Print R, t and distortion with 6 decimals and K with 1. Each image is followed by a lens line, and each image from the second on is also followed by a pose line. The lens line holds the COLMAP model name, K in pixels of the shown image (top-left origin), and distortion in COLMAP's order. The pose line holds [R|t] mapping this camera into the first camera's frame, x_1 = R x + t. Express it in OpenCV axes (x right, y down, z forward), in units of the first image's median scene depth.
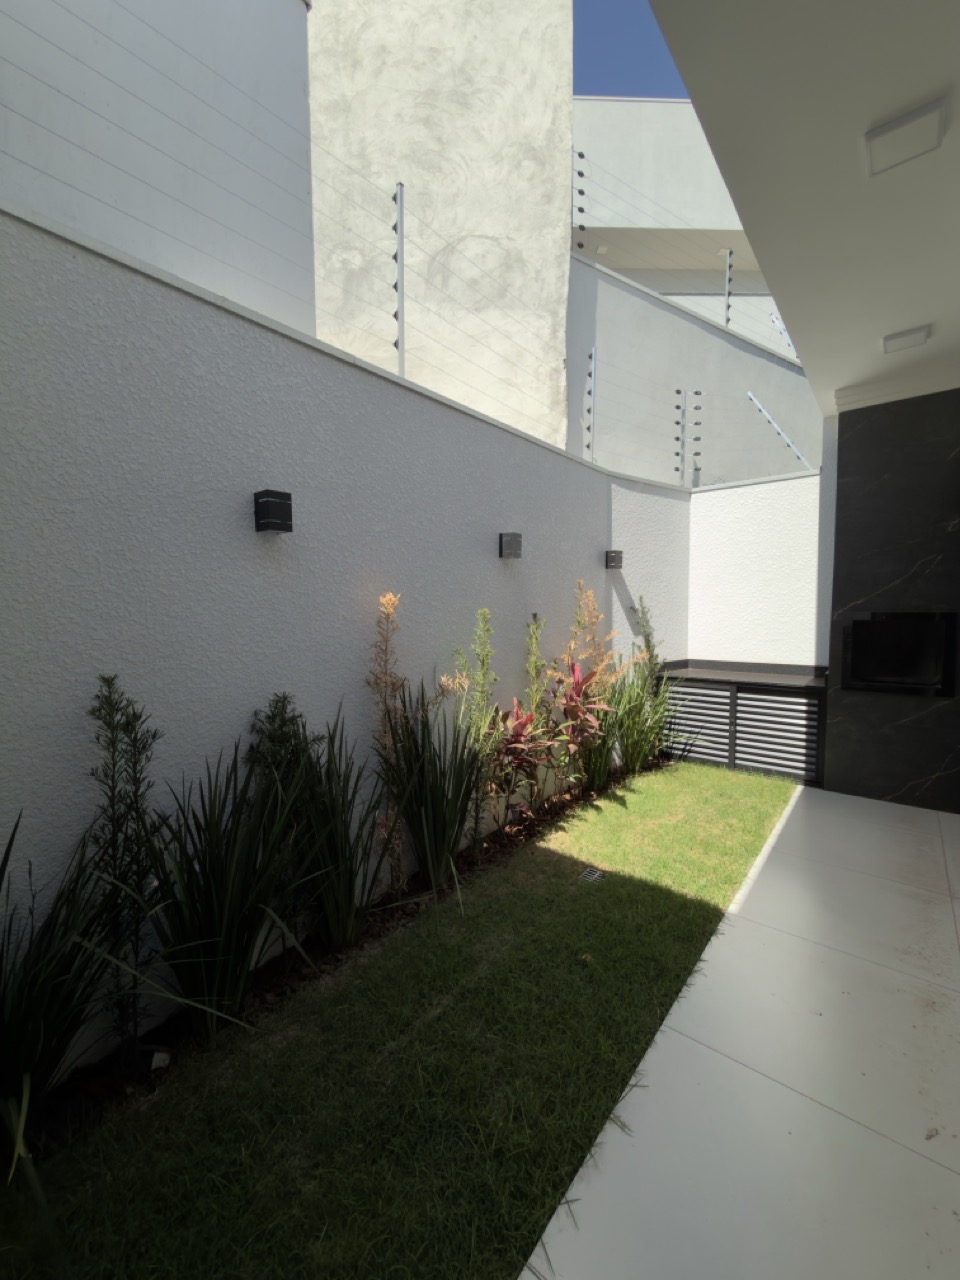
lens RADIAL K [[509.6, 0, 484.4], [0, 509.6, 639.3], [0, 0, 1]] dist [0.005704, -0.000623]
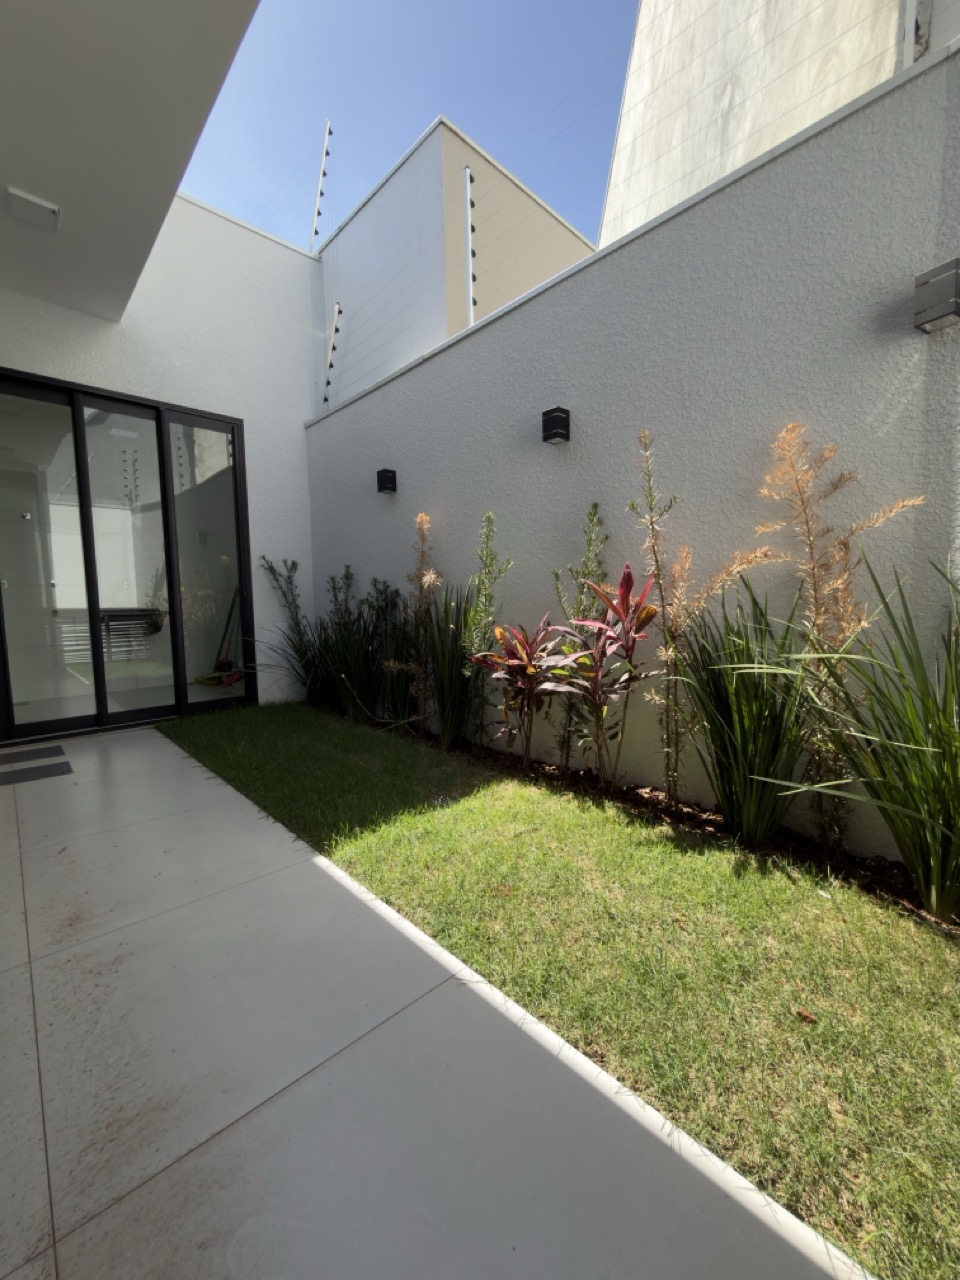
lens RADIAL K [[509.6, 0, 485.0], [0, 509.6, 639.5], [0, 0, 1]] dist [0.005704, -0.000623]
pose [[-0.123281, 0.094520, -0.987860, 1.168983], [-0.038785, 0.994234, 0.099970, 0.103120], [0.991614, 0.050639, -0.118904, 1.296460]]
